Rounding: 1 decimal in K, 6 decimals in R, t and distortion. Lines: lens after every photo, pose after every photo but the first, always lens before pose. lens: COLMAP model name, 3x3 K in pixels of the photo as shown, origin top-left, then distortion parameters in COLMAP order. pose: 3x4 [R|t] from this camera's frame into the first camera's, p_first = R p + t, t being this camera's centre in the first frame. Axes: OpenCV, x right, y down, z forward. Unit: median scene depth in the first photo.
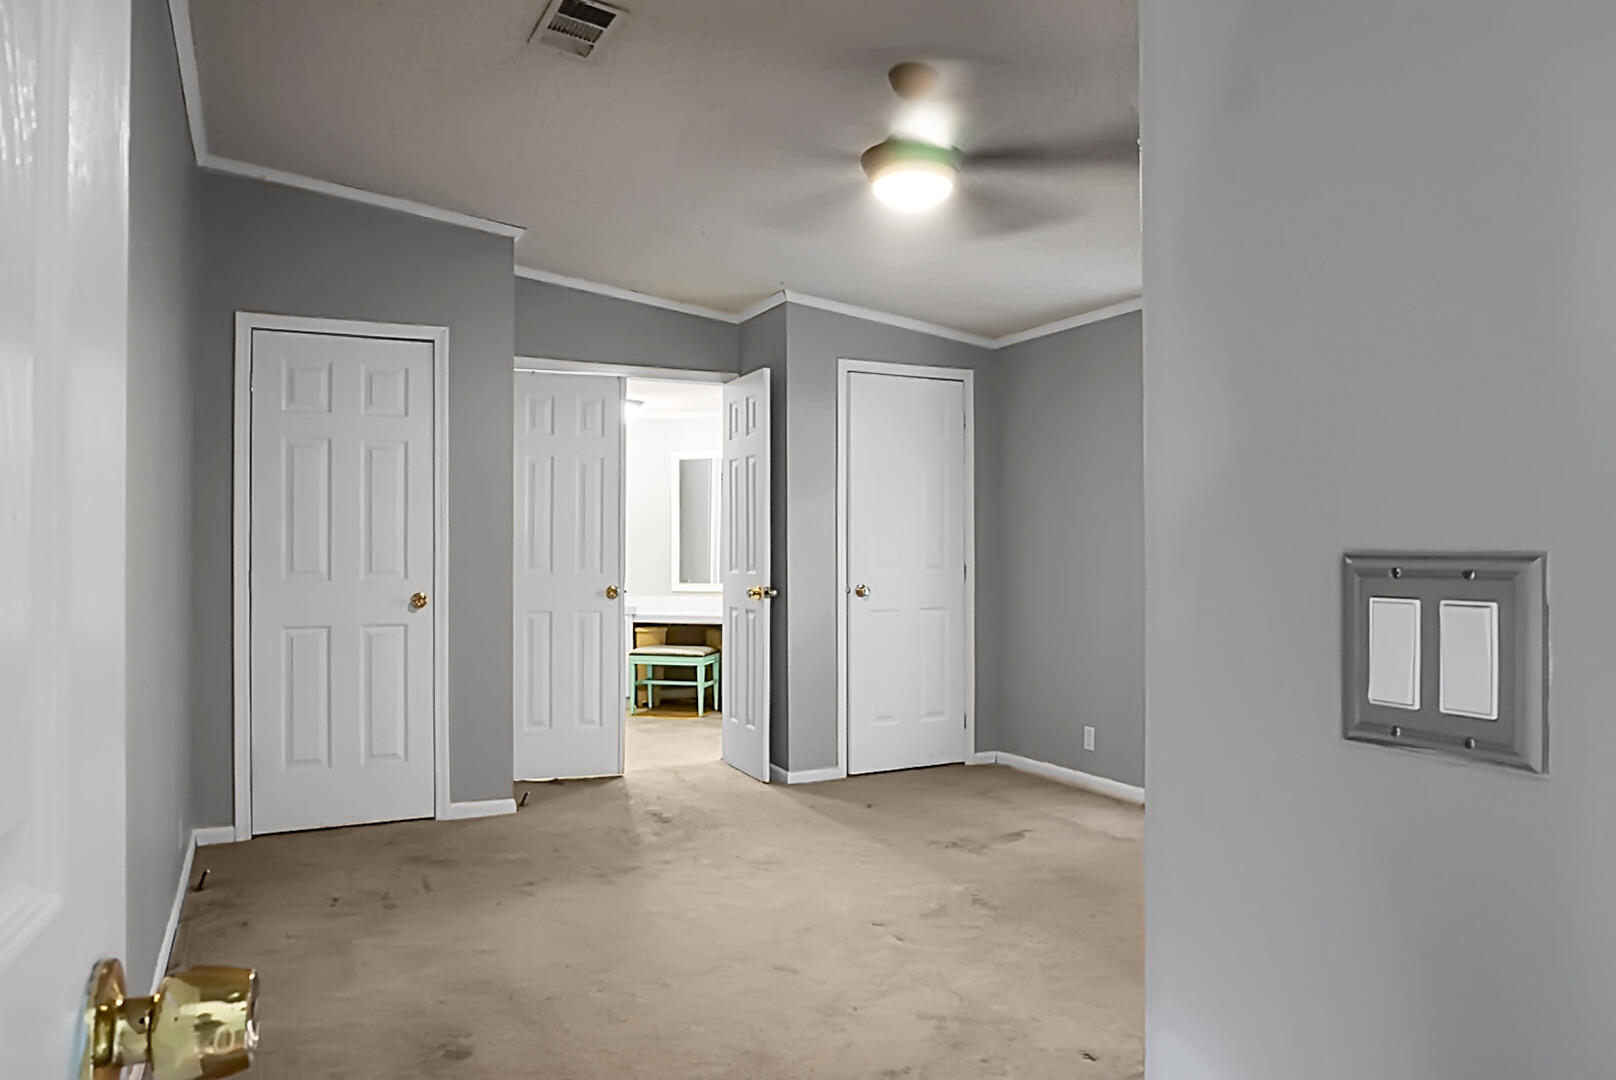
lens RADIAL K [[1118.9, 0, 808.0], [0, 1118.9, 540.0], [0, 0, 1]] dist [-0.052204, -0.002080]
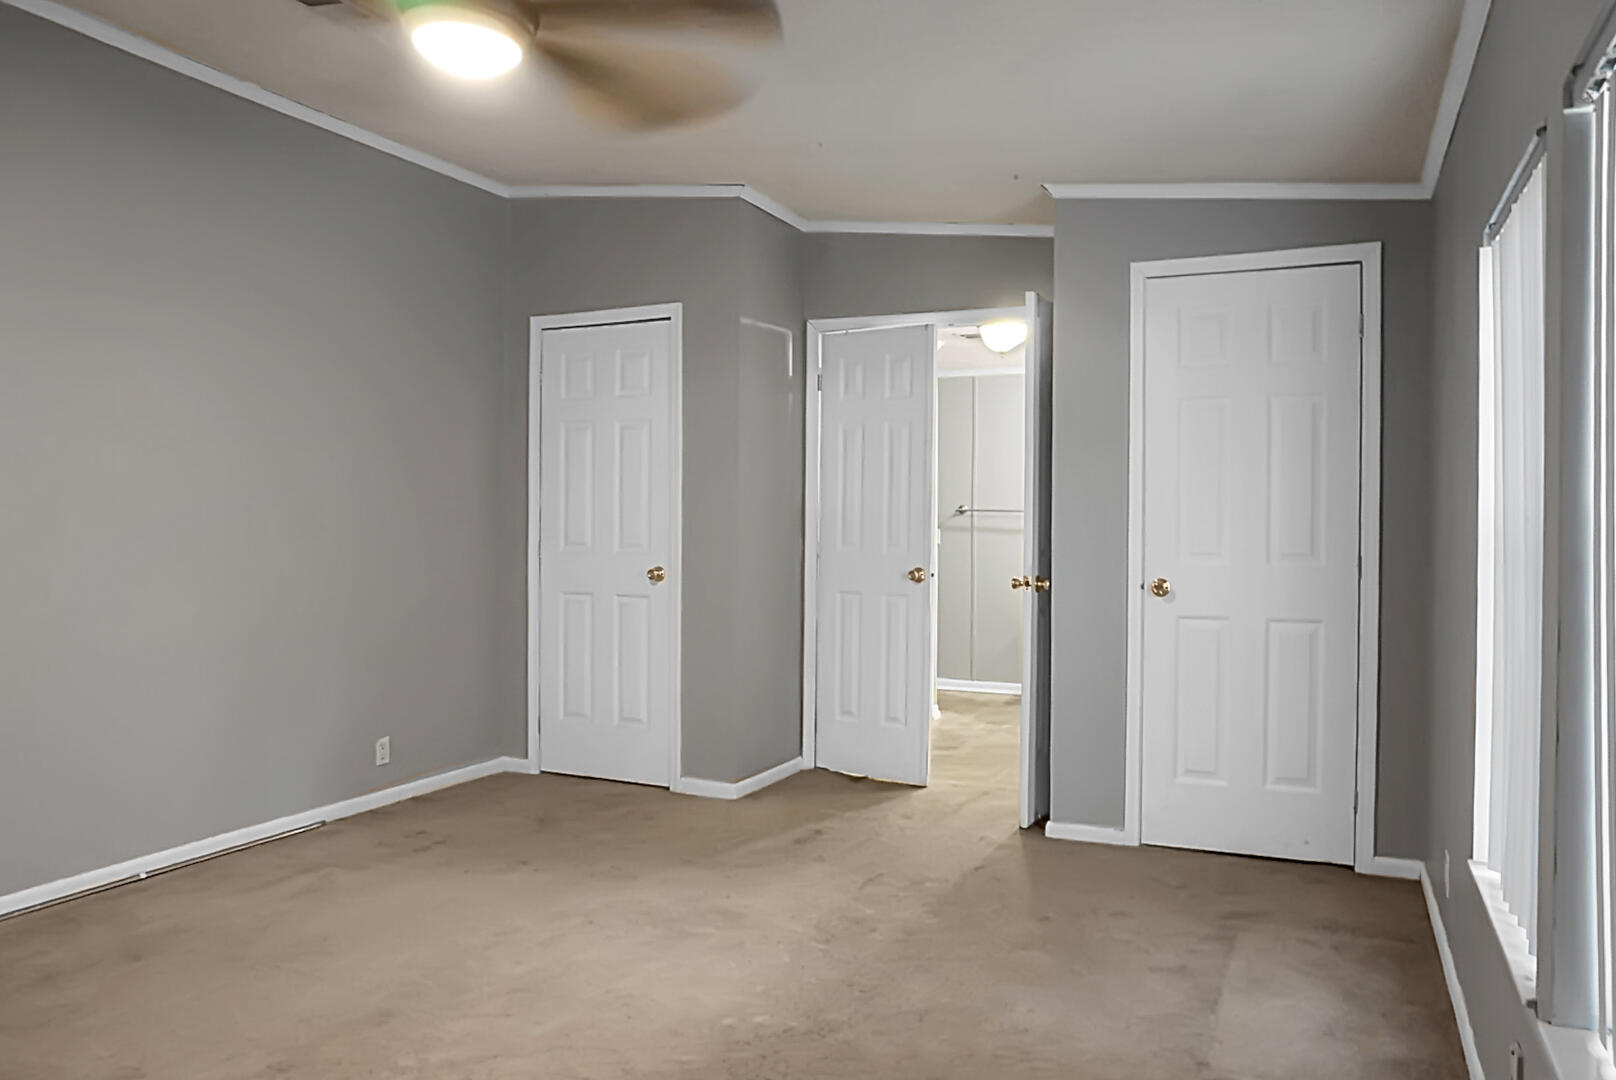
lens RADIAL K [[1131.1, 0, 784.0], [0, 1131.1, 516.8], [0, 0, 1]] dist [-0.047403, 0.001959]
pose [[0.618937, 0.005397, -0.785422, 0.485977], [0.003165, 0.999951, 0.009366, -0.006783], [0.785434, -0.008283, 0.618890, 0.399472]]
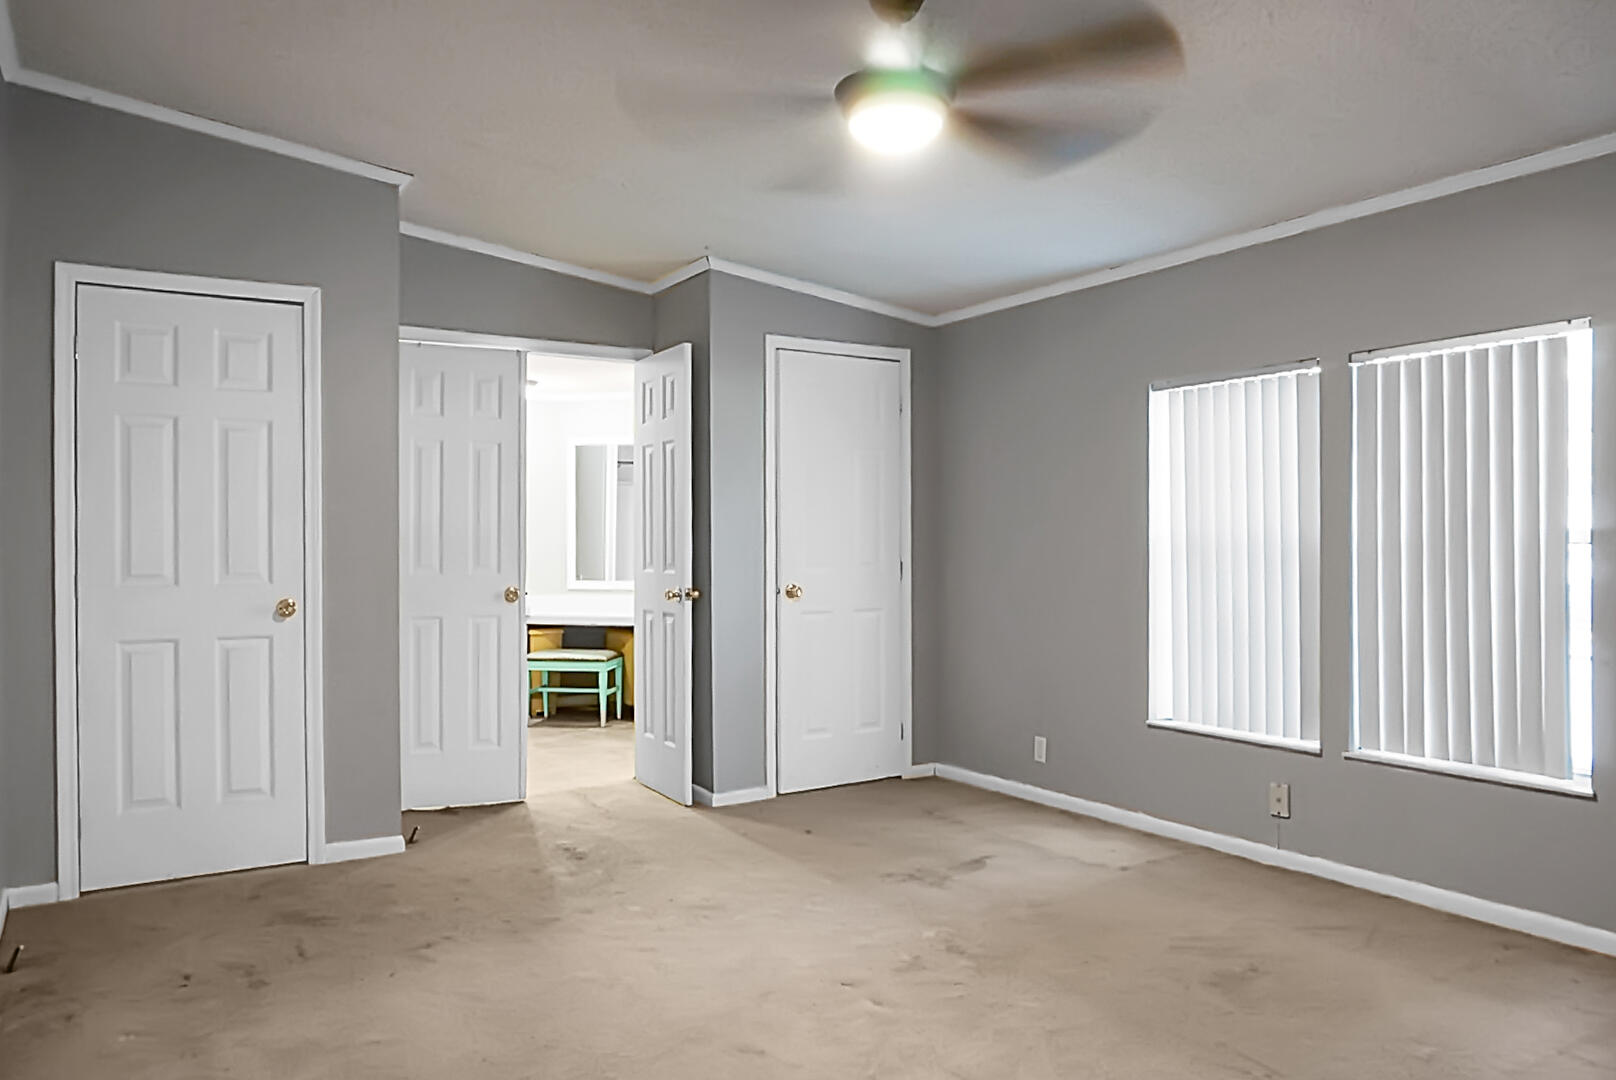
lens RADIAL K [[1139.1, 0, 808.0], [0, 1139.1, 540.0], [0, 0, 1]] dist [-0.040970, 0.008355]
pose [[0.994505, -0.002400, 0.104661, -0.038186], [0.001465, 0.999958, 0.009006, -0.004535], [-0.104678, -0.008804, 0.994467, 0.086404]]
